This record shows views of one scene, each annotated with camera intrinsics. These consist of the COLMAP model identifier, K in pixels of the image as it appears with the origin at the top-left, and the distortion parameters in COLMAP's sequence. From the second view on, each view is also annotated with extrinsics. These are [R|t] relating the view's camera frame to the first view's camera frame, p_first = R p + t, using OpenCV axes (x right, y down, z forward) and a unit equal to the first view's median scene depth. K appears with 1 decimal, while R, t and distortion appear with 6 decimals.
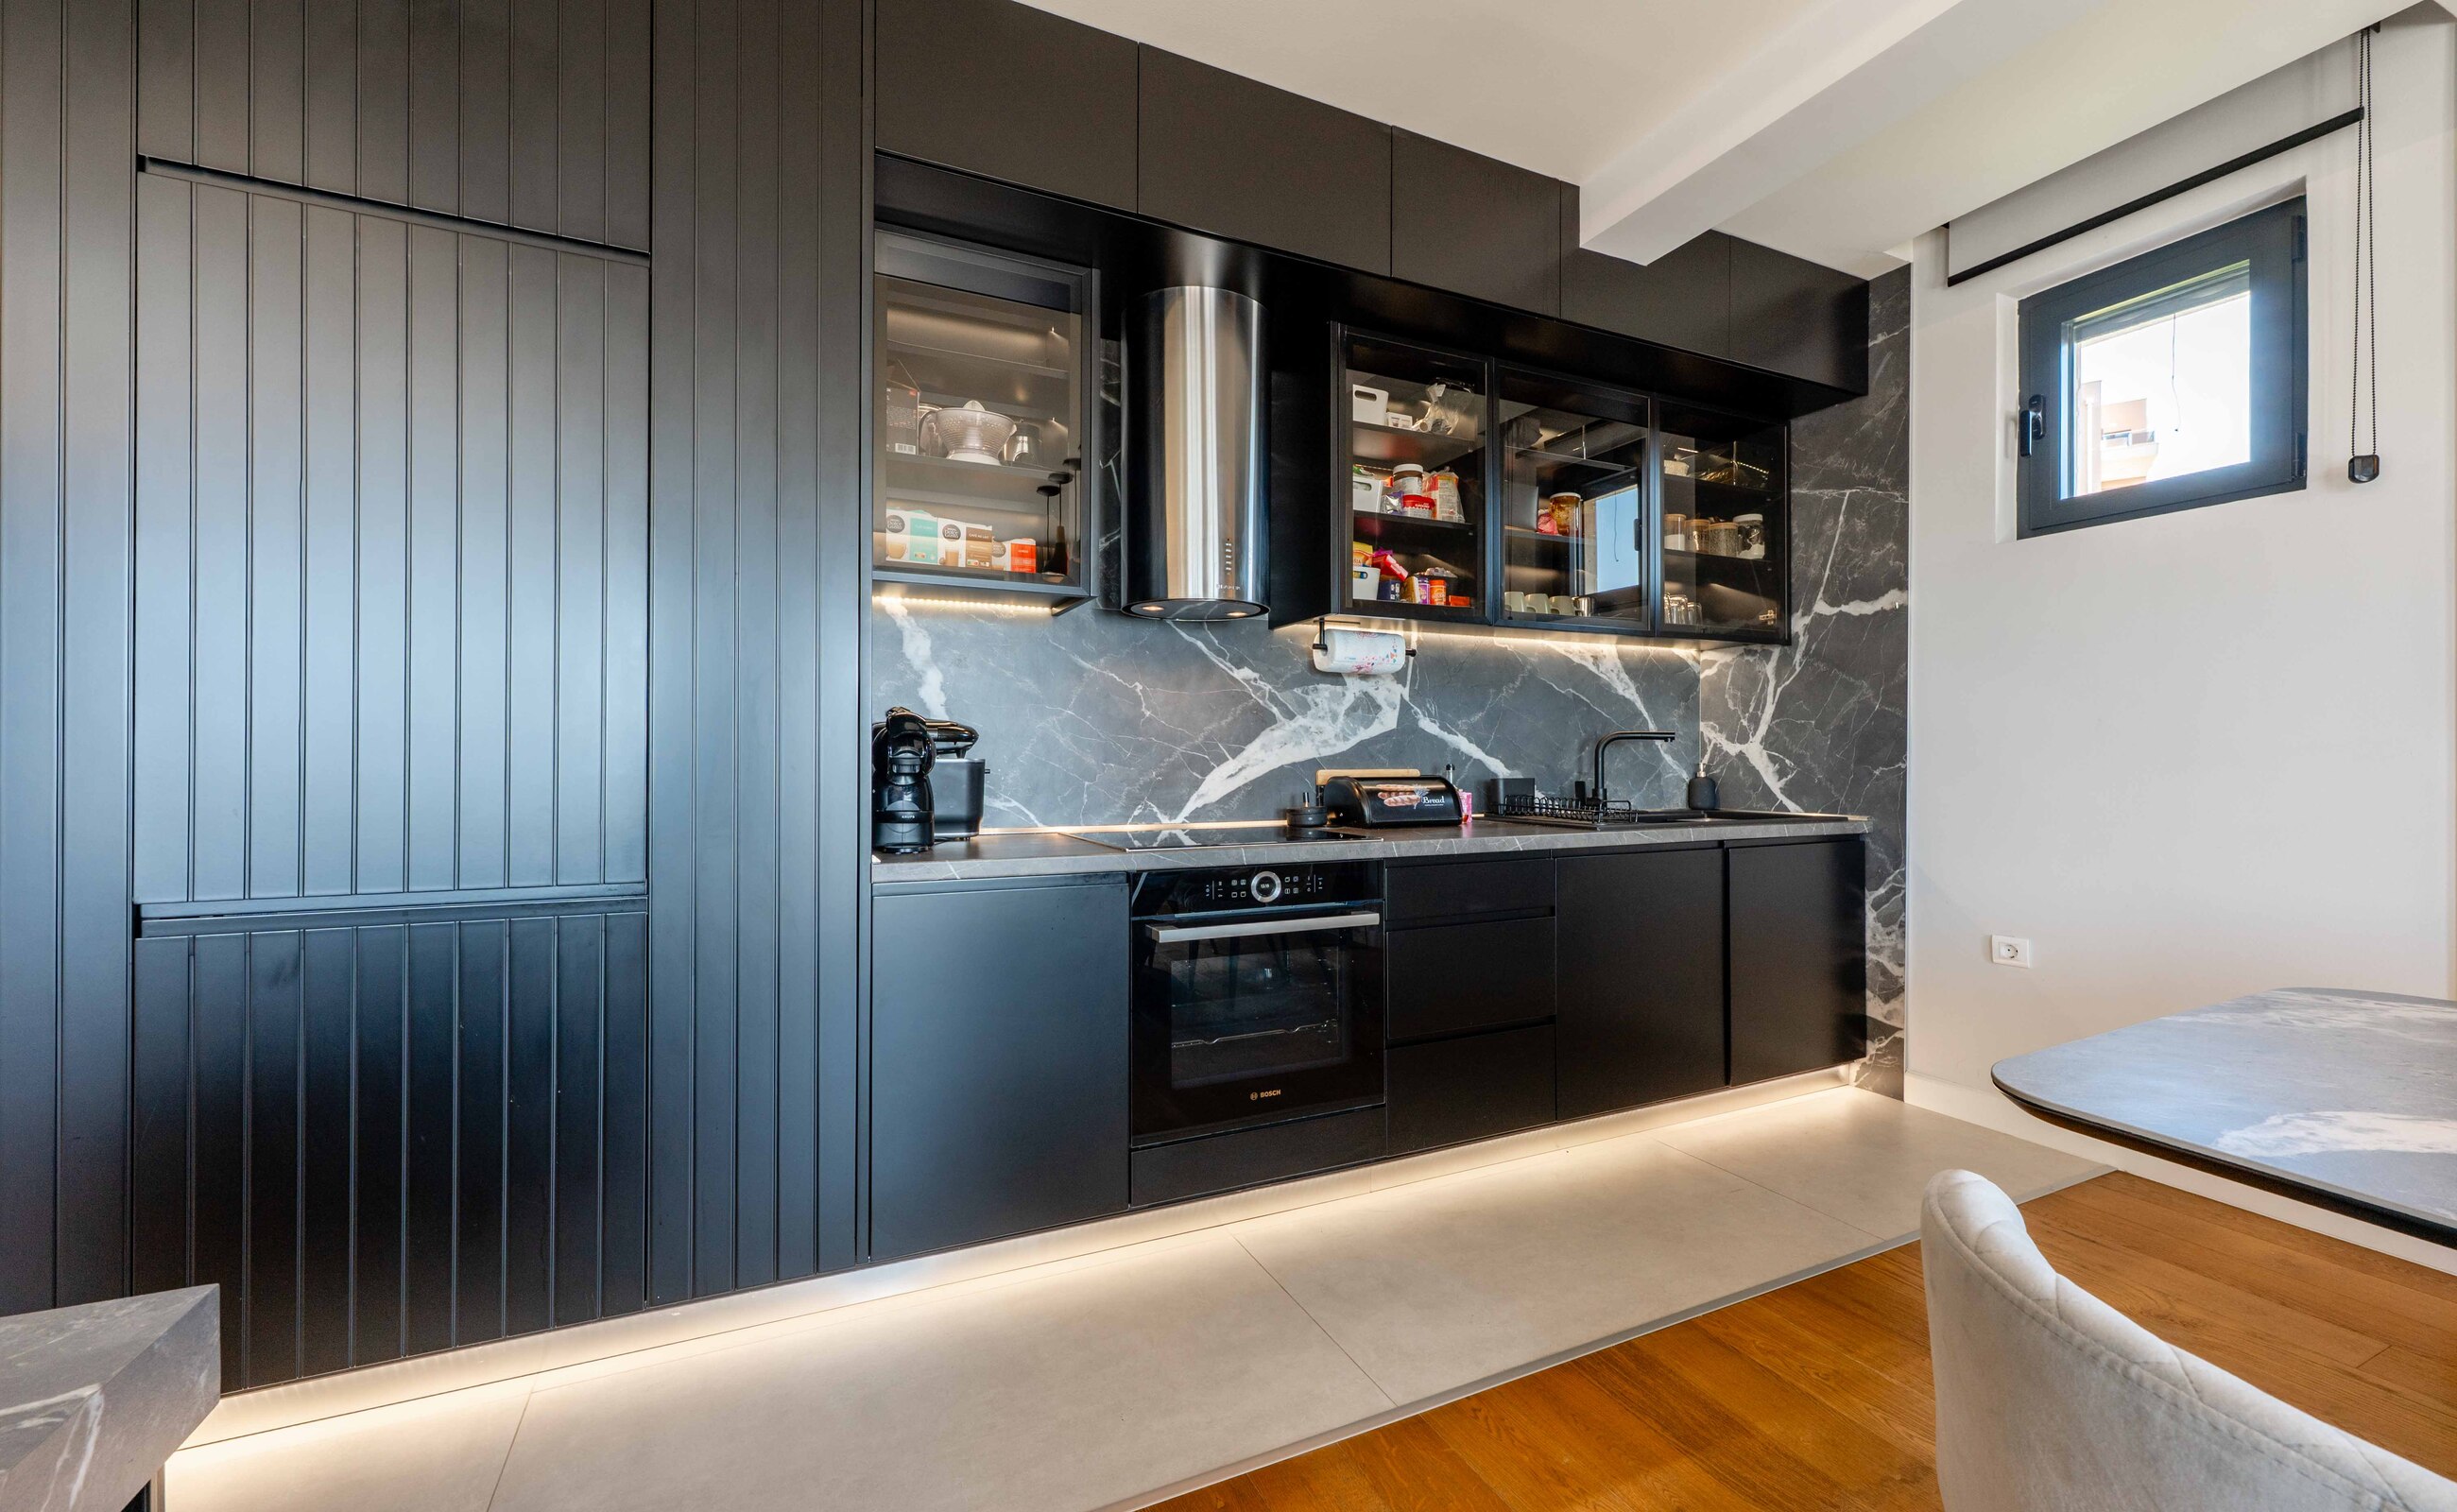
lens RADIAL K [[990.5, 0, 1239.4], [0, 990.5, 759.0], [0, 0, 1]] dist [-0.002560, 0.000015]
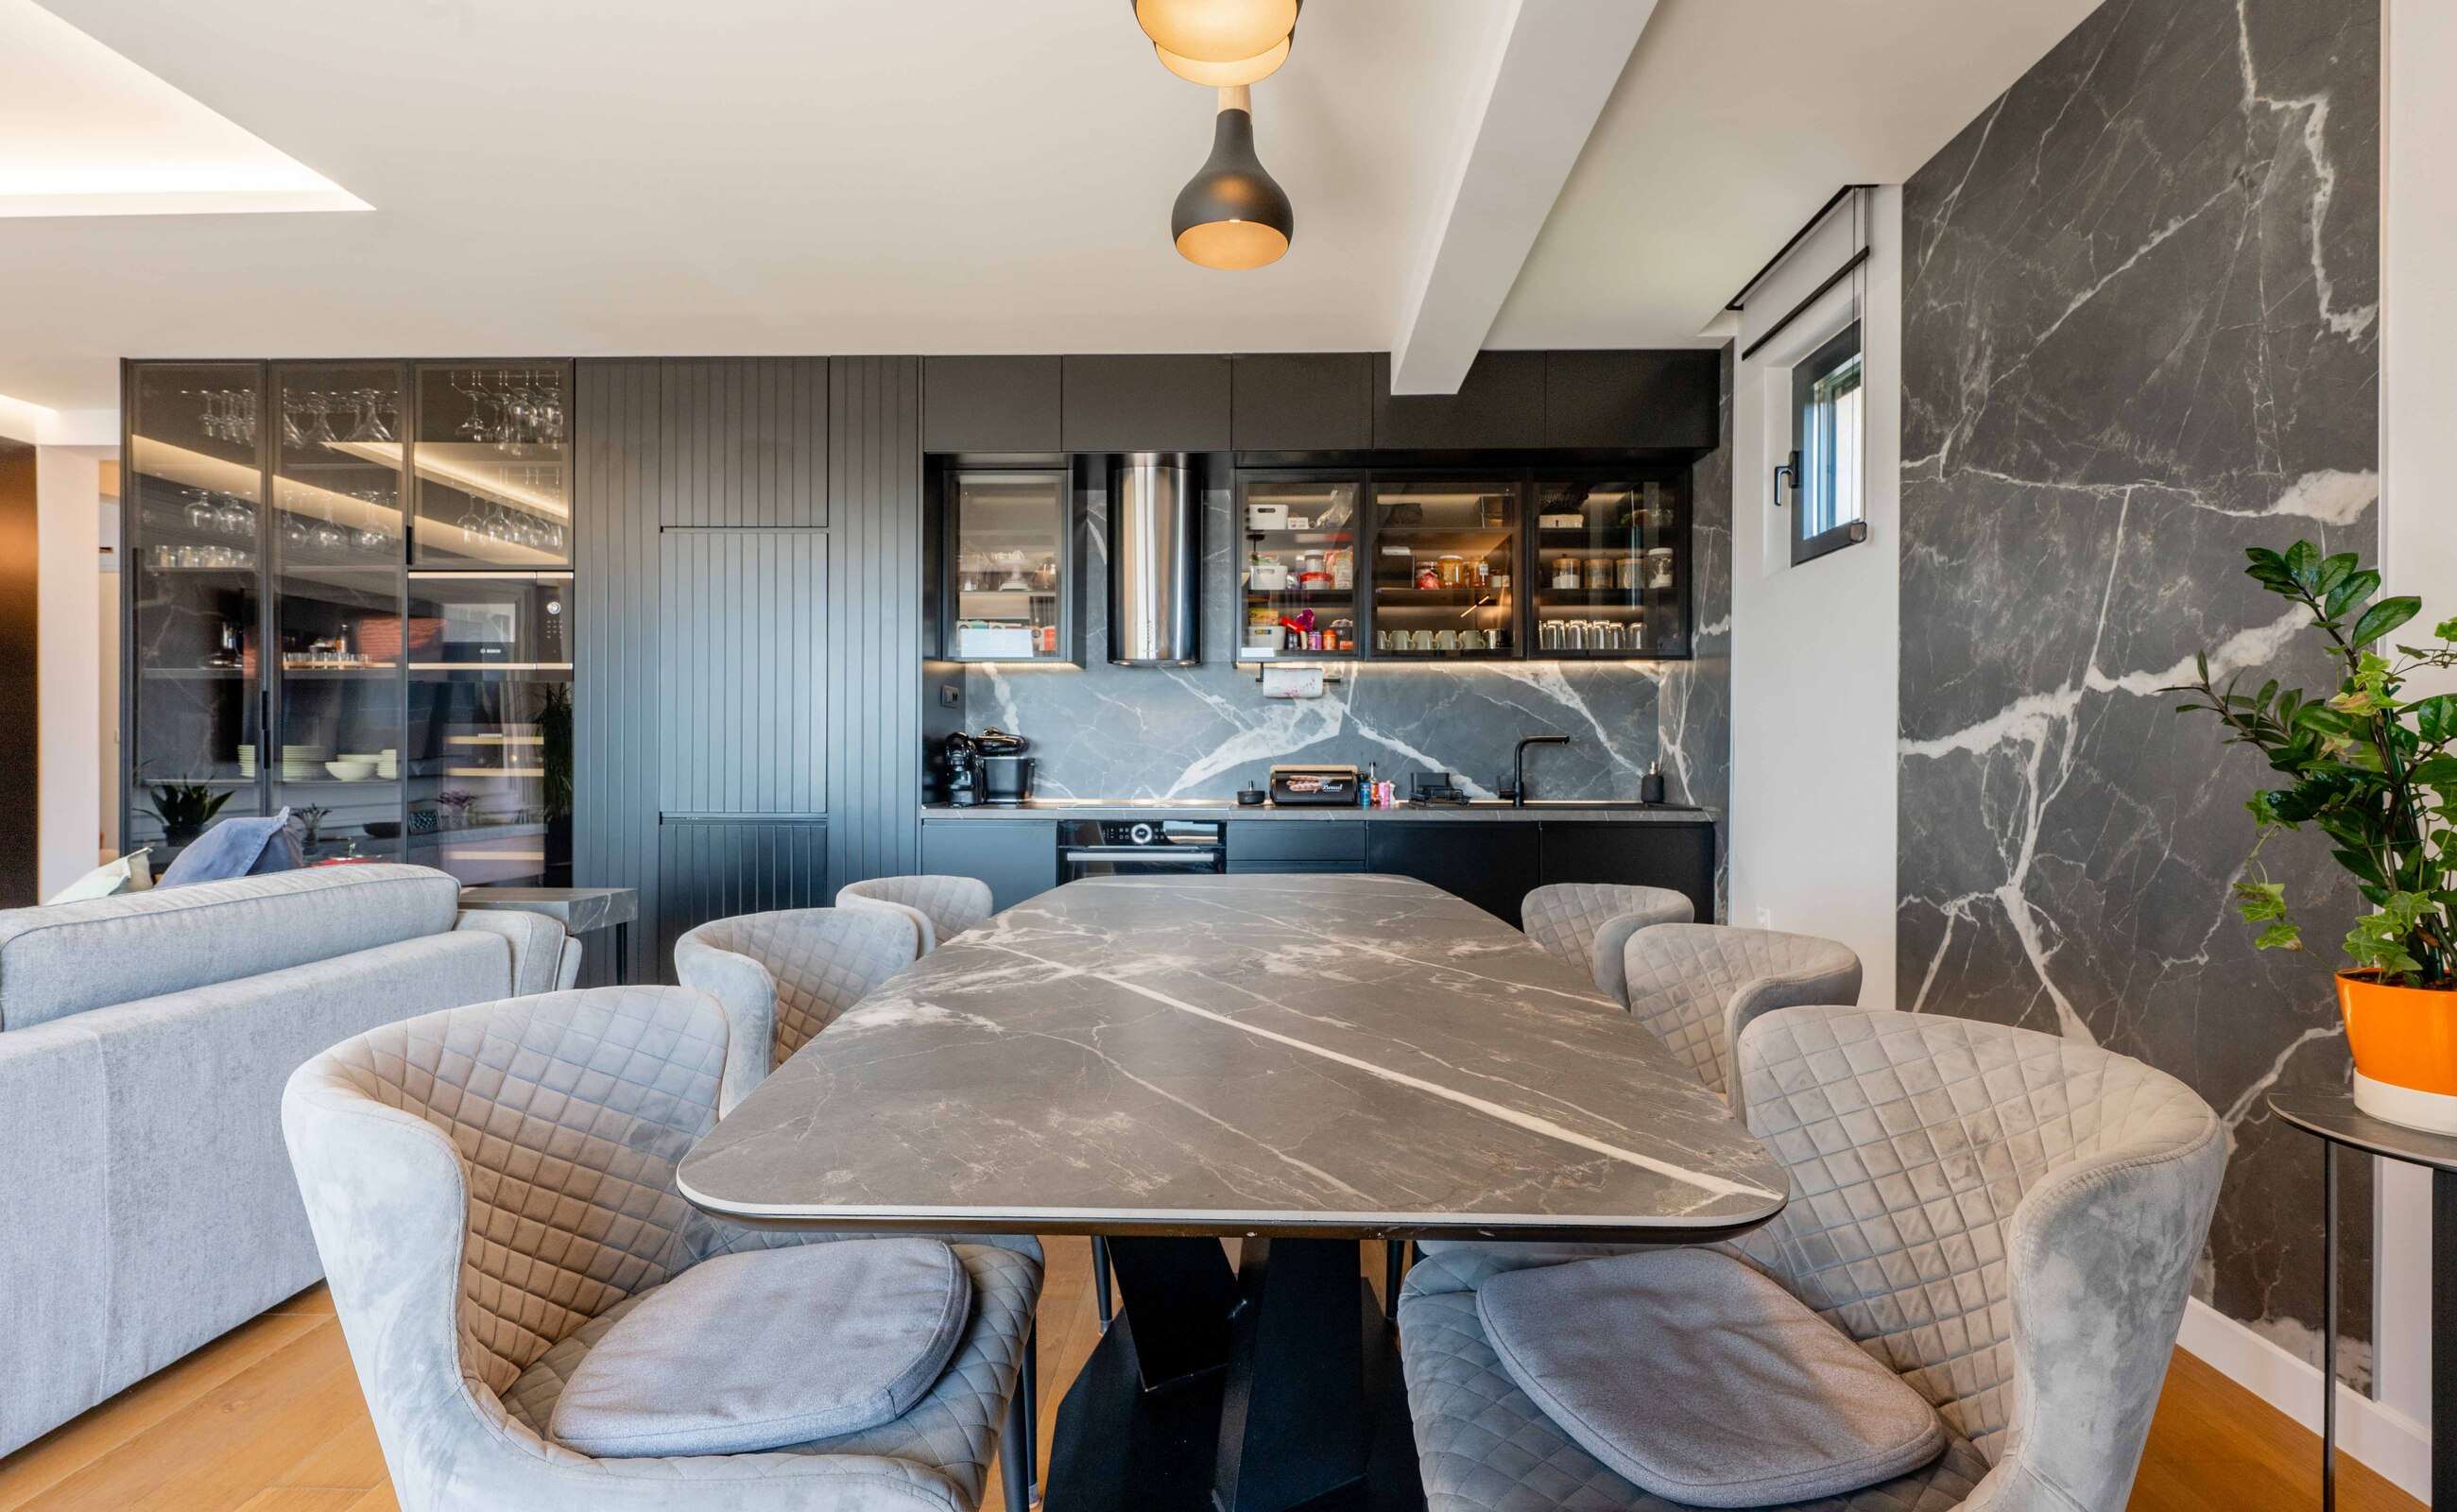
lens RADIAL K [[1150.5, 0, 1222.5], [0, 1150.5, 752.4], [0, 0, 1]] dist [-0.001735, -0.000489]
pose [[0.889826, 0.000216, -0.456299, 0.760760], [-0.002579, 0.999986, -0.004554, 0.000095], [0.456292, 0.005229, 0.889815, -0.490351]]
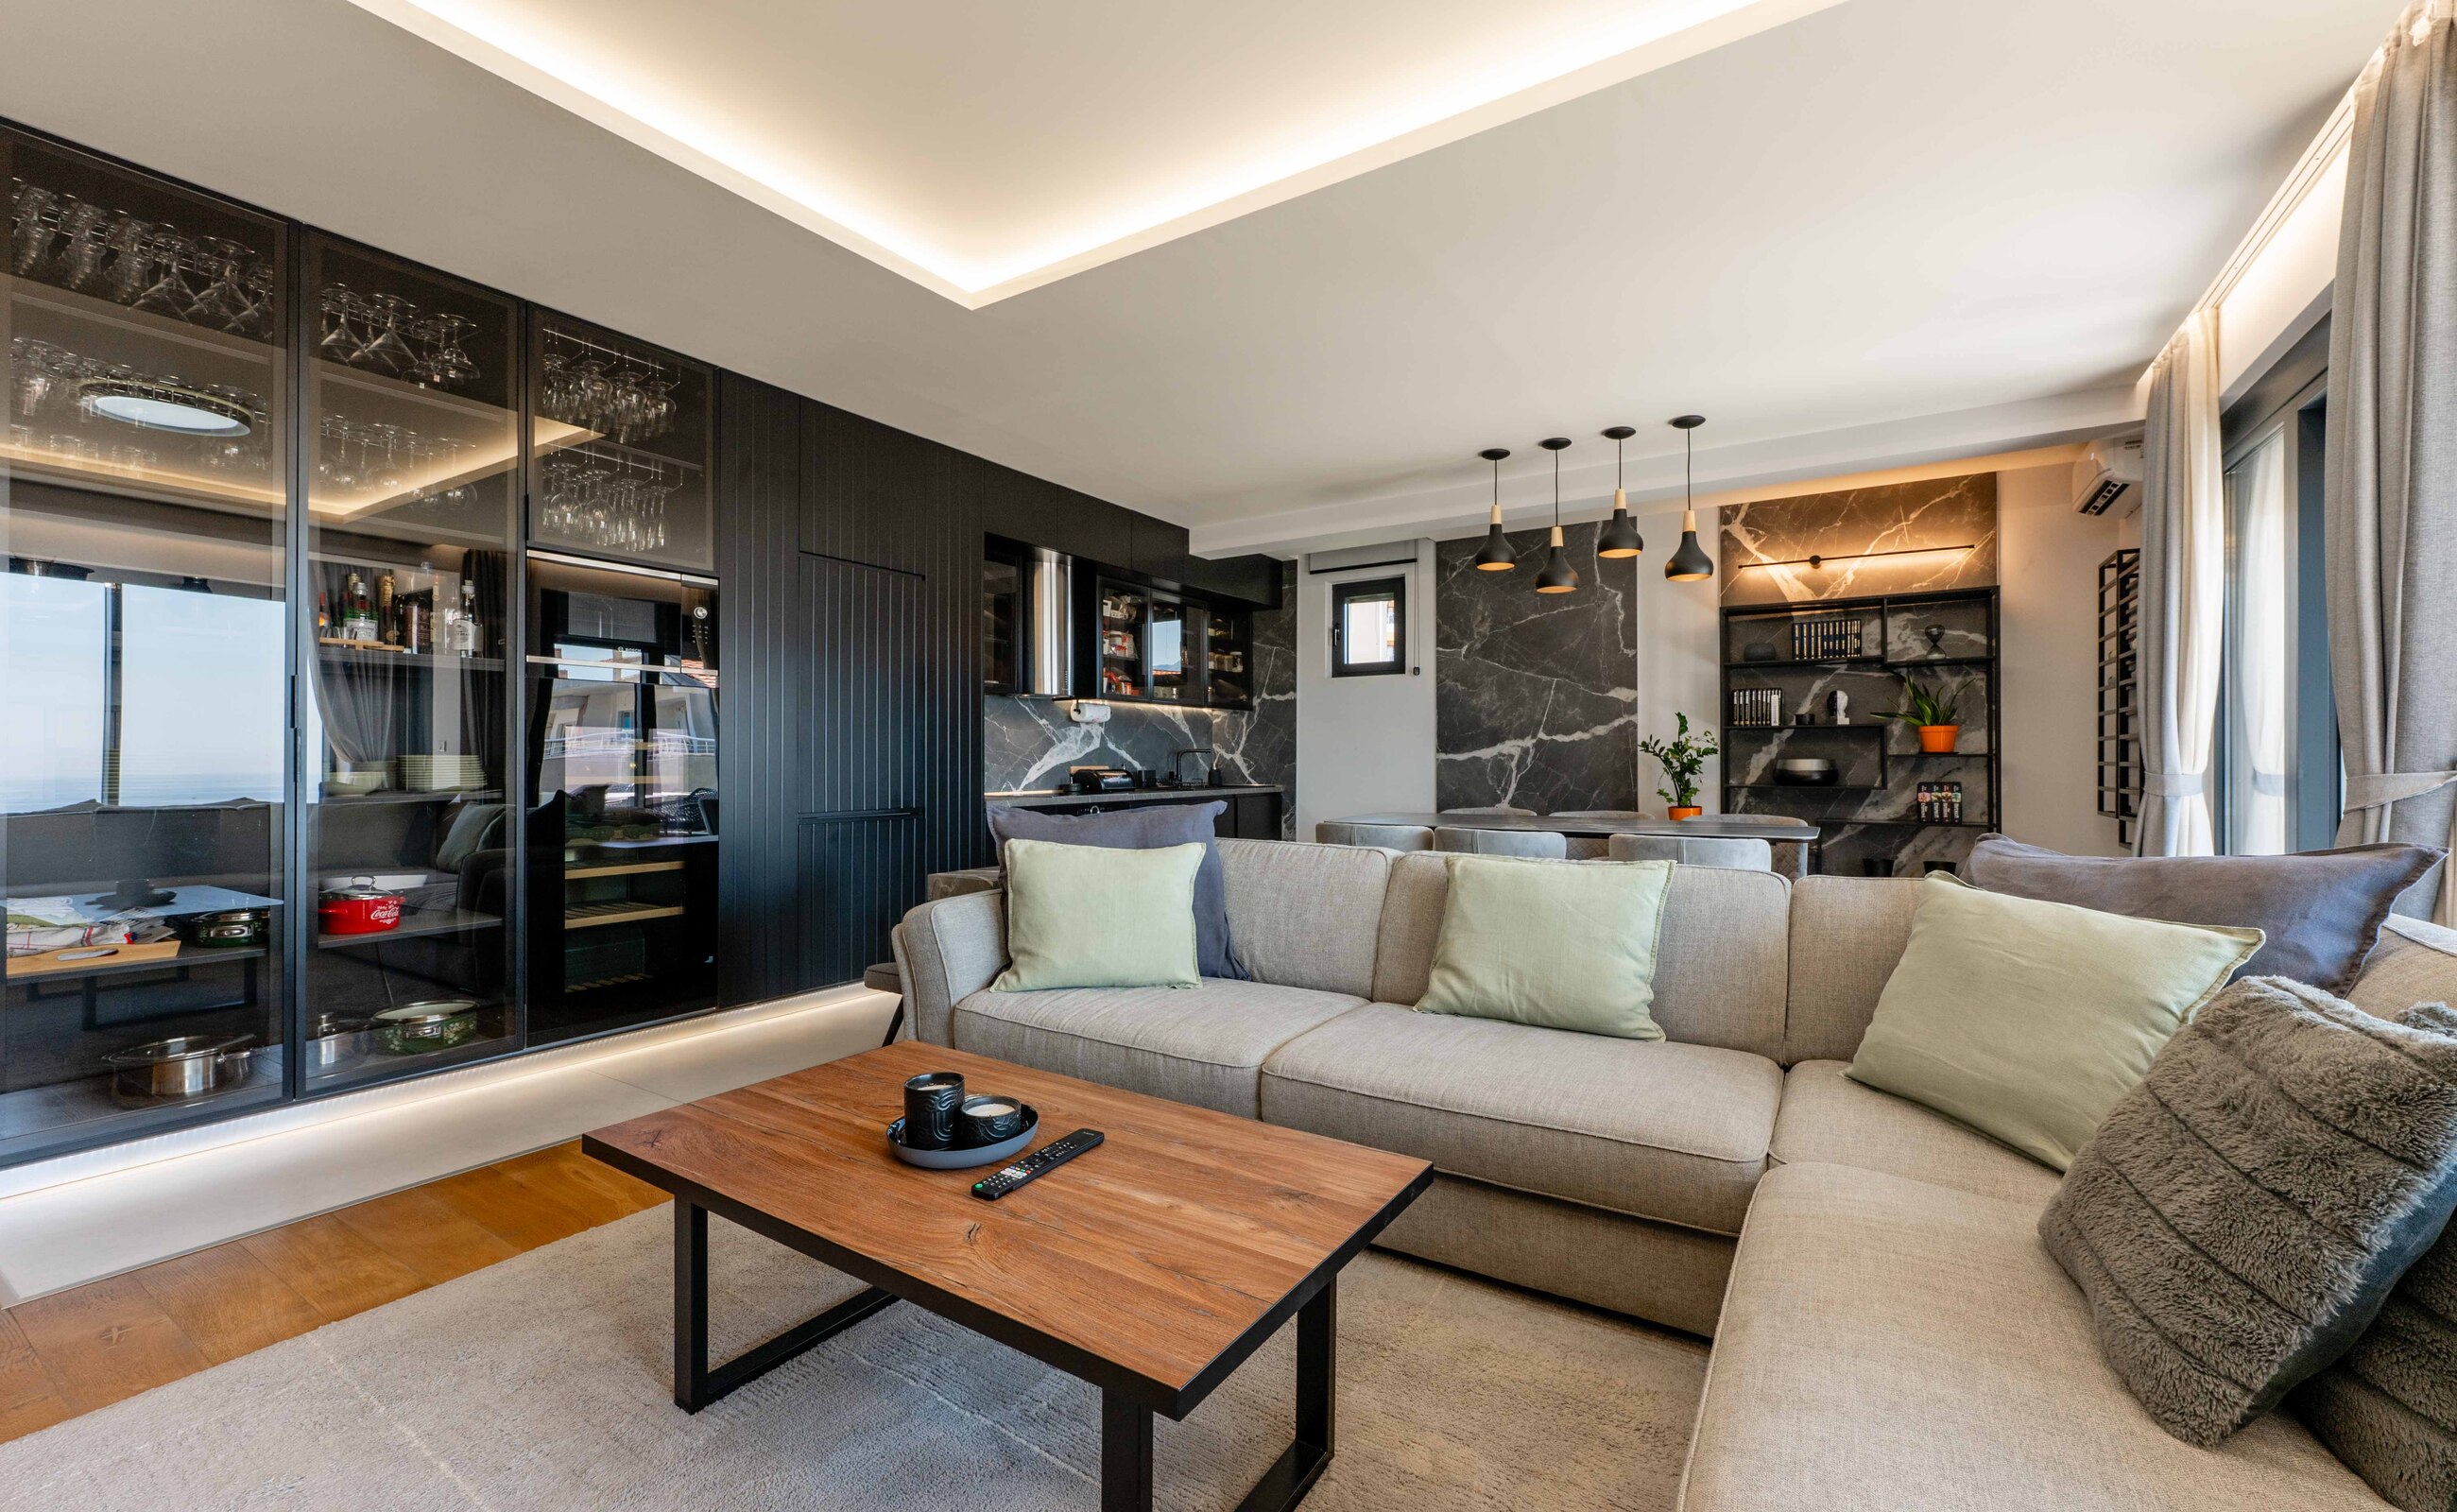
lens RADIAL K [[990.5, 0, 1250.2], [0, 990.5, 758.1], [0, 0, 1]] dist [-0.002560, 0.000015]
pose [[0.840568, -0.000298, 0.541707, -0.747150], [0.002220, 0.999993, -0.002893, -0.000525], [-0.541702, 0.003634, 0.840563, -0.997820]]
